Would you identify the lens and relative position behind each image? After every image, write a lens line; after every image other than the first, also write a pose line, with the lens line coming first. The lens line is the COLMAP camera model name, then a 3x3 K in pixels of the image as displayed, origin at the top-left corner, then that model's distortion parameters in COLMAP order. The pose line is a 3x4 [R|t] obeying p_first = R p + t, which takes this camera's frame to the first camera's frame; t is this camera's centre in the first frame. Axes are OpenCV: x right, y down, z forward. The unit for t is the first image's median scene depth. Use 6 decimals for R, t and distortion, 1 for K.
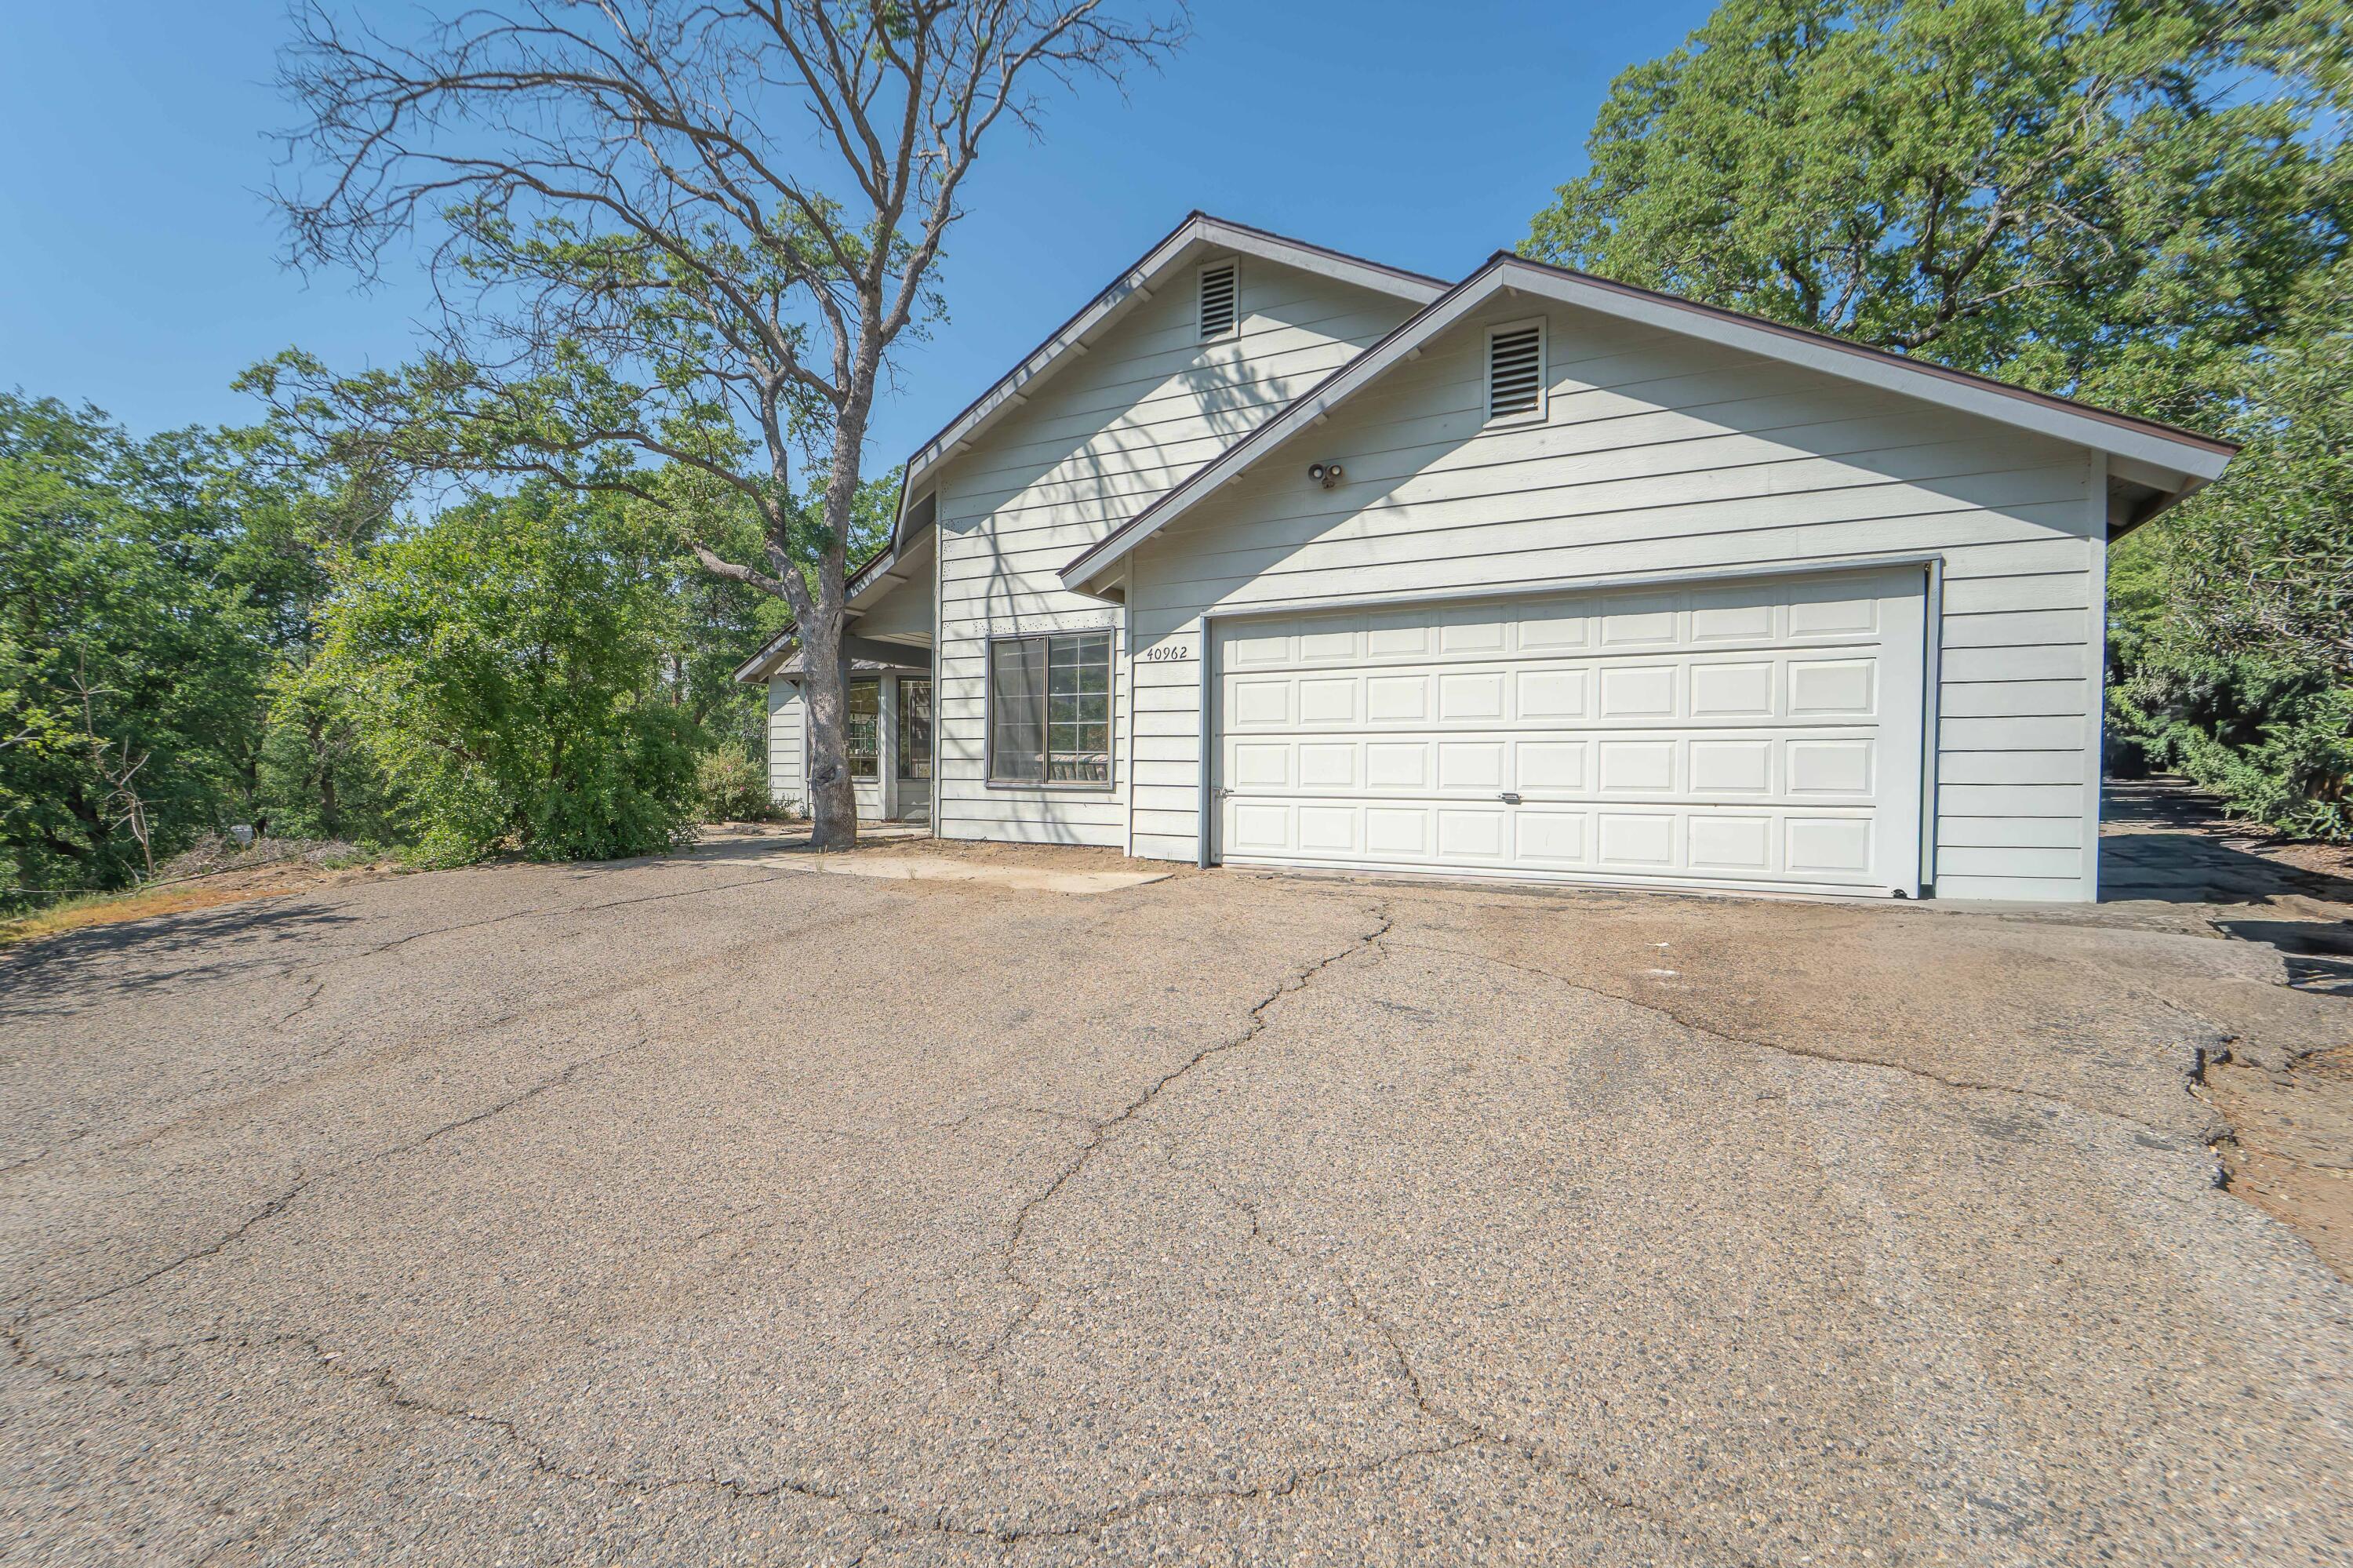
lens RADIAL K [[942.7, 0, 1177.6], [0, 942.7, 781.6], [0, 0, 1]] dist [-0.024415, -0.000129]
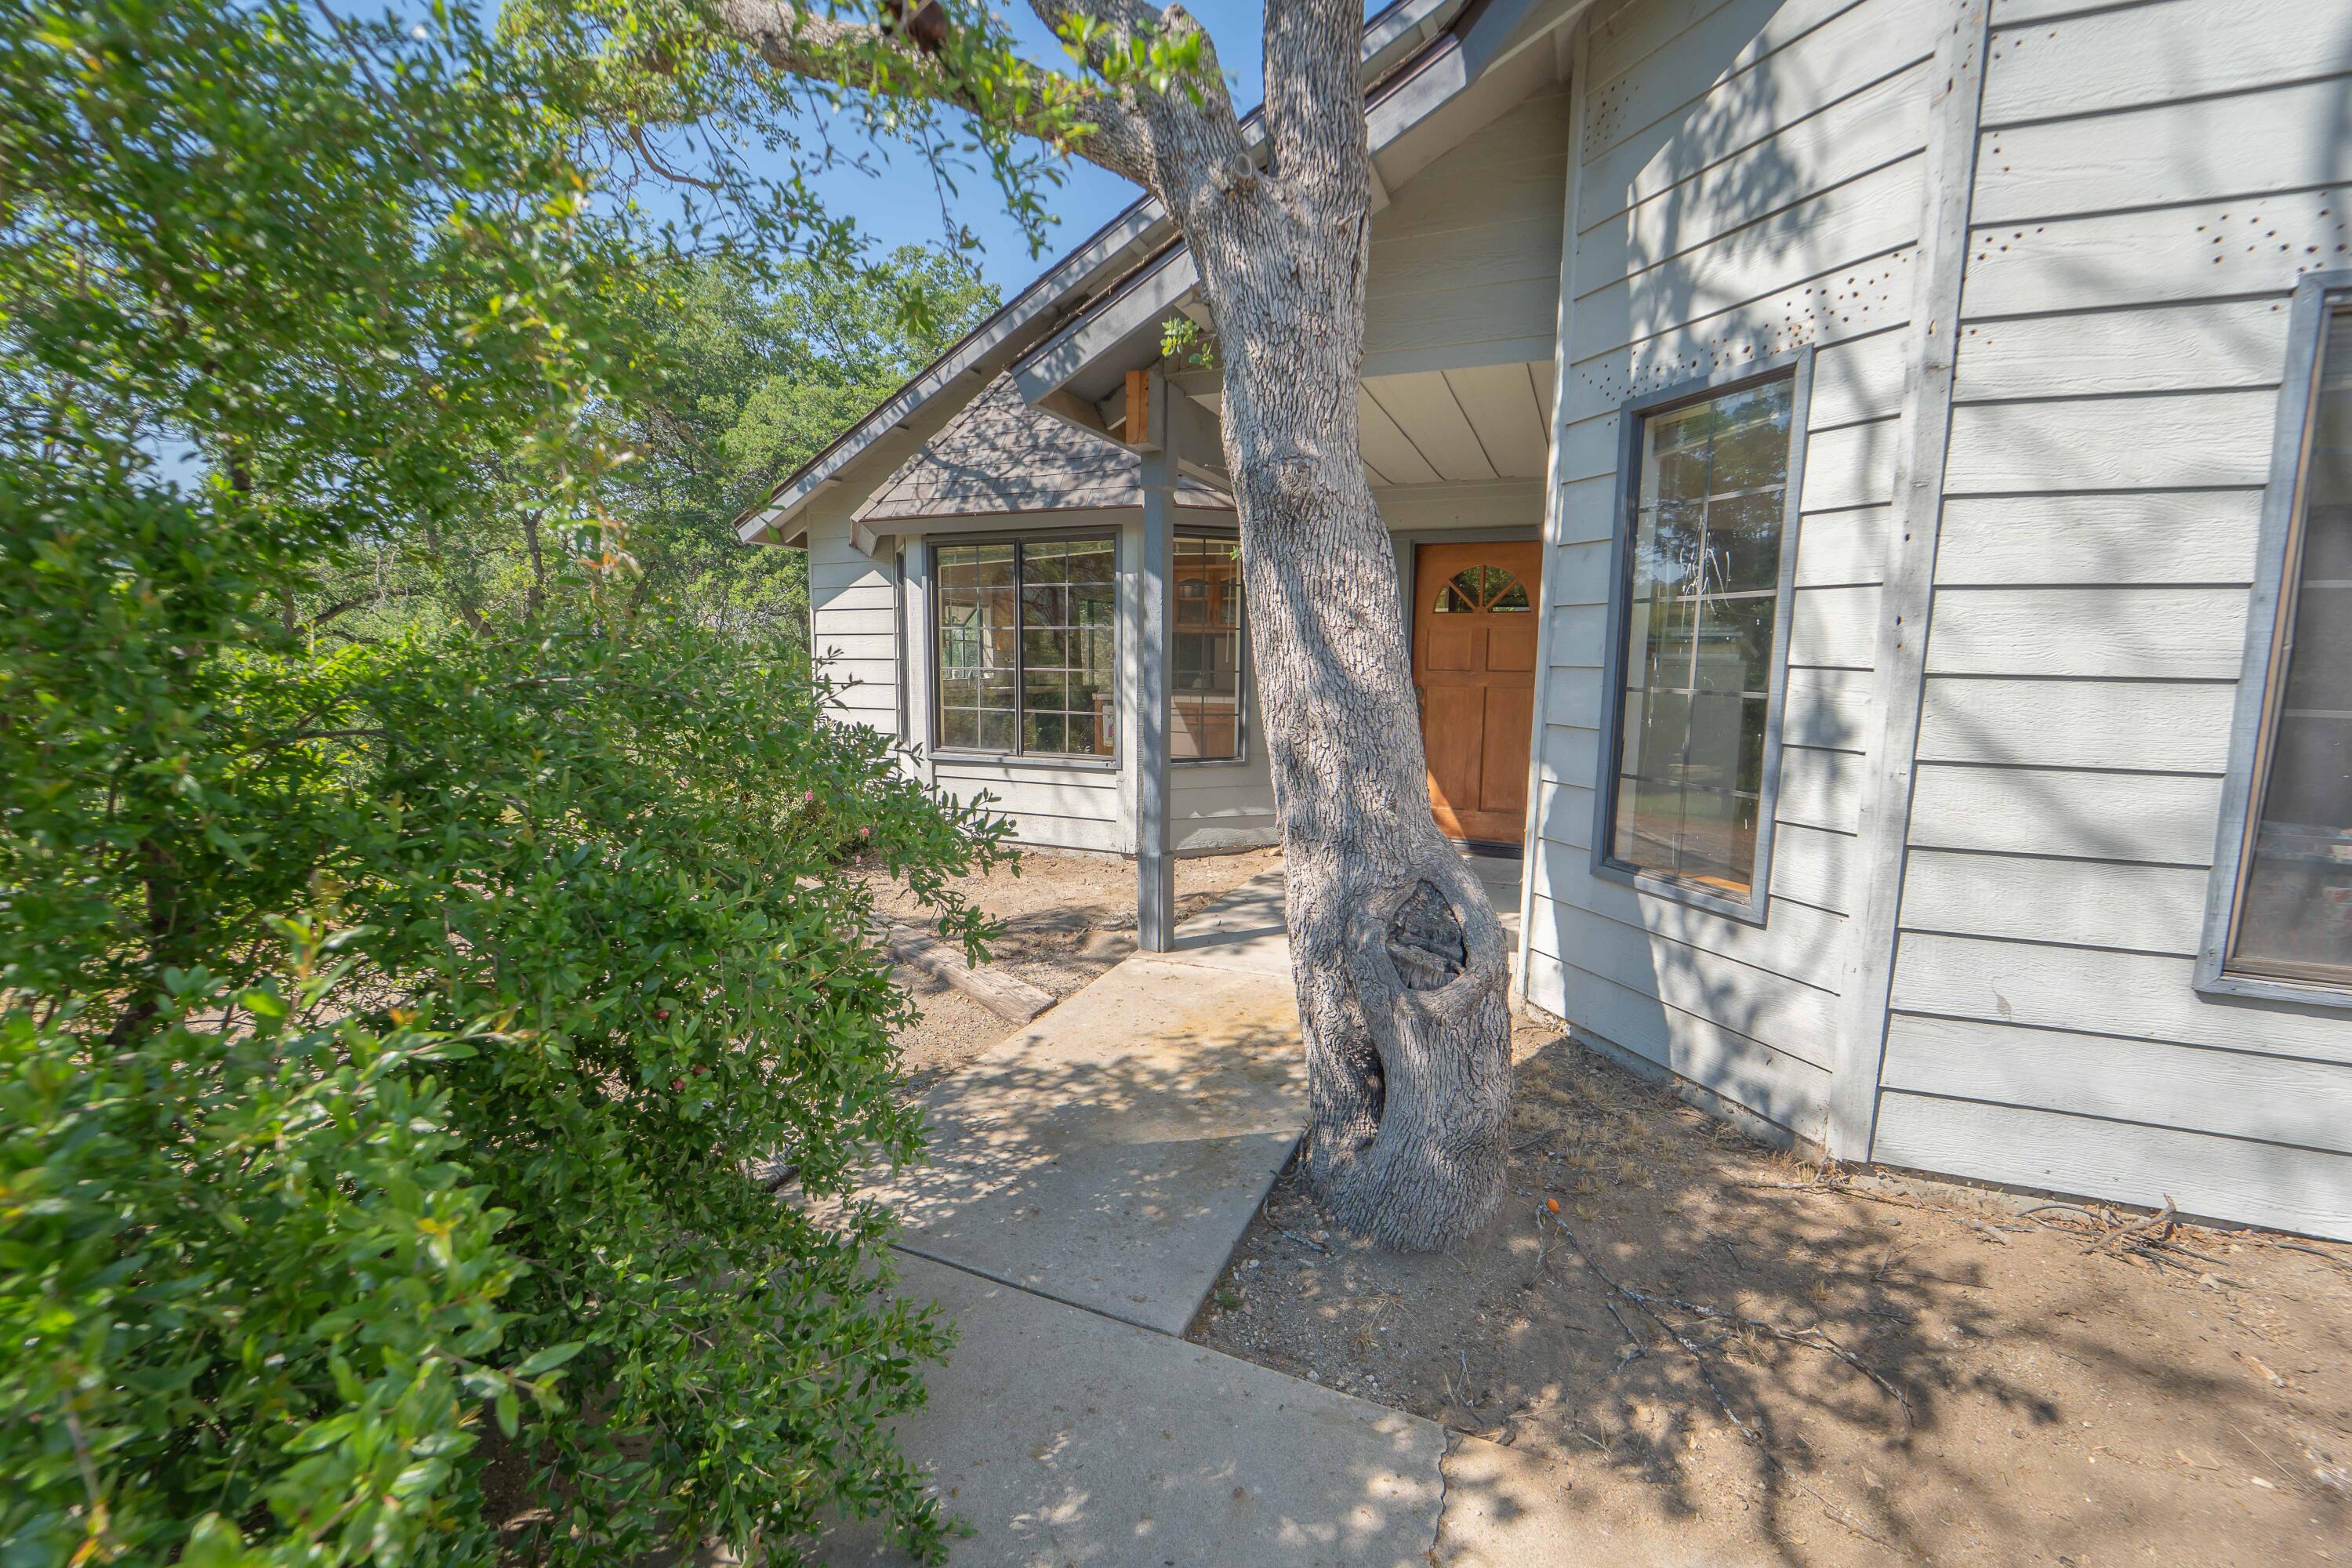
lens RADIAL K [[942.2, 0, 1173.0], [0, 942.2, 789.0], [0, 0, 1]] dist [-0.024415, -0.000129]
pose [[0.998092, -0.002370, 0.061707, -0.368864], [-0.005444, 0.991996, 0.126152, -0.054393], [-0.061512, -0.126248, 0.990090, 0.645076]]
